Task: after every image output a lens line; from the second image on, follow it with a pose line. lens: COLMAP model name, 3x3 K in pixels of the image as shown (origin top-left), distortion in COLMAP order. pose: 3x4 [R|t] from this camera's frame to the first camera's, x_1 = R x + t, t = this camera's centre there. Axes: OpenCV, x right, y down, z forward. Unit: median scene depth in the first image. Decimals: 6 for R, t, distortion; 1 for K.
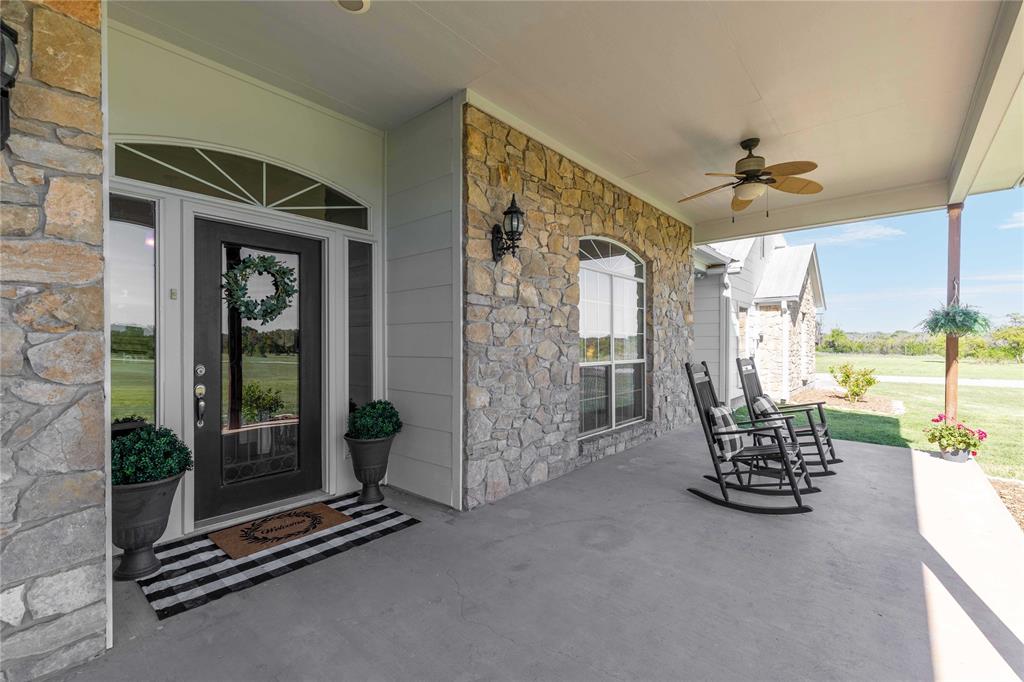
lens RADIAL K [[475.0, 0, 488.2], [0, 475.0, 339.6], [0, 0, 1]] dist [-0.001574, -0.000518]
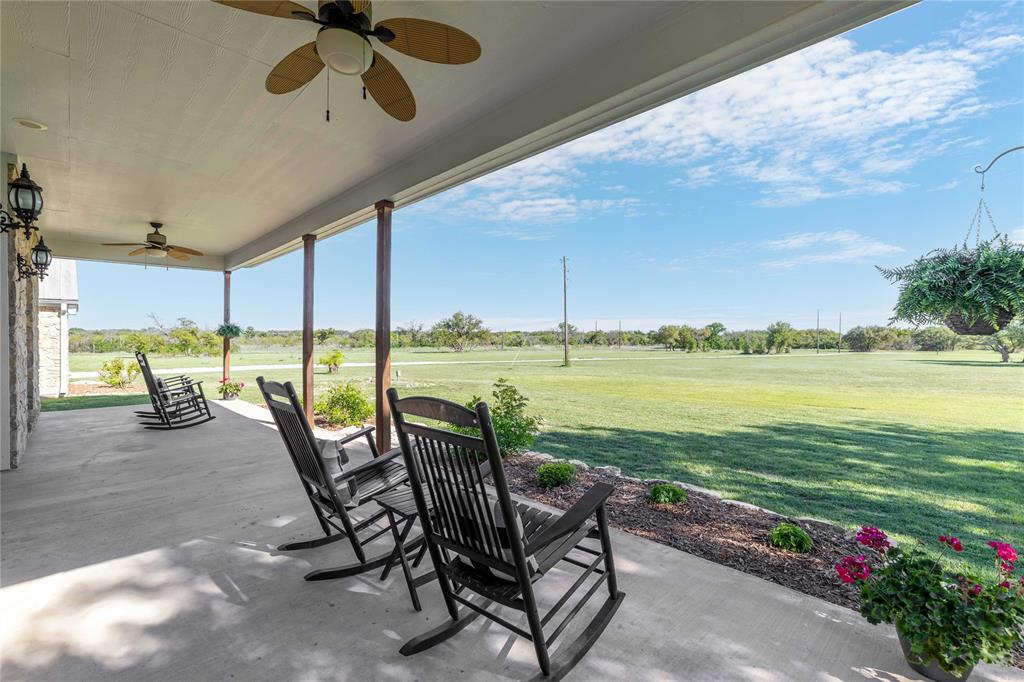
lens RADIAL K [[475.0, 0, 488.2], [0, 475.0, 339.6], [0, 0, 1]] dist [-0.001574, -0.000518]
pose [[0.149585, 0.000583, 0.988749, -0.801603], [-0.004992, 0.999988, 0.000166, -0.008192], [-0.988736, -0.004961, 0.149586, -0.363804]]
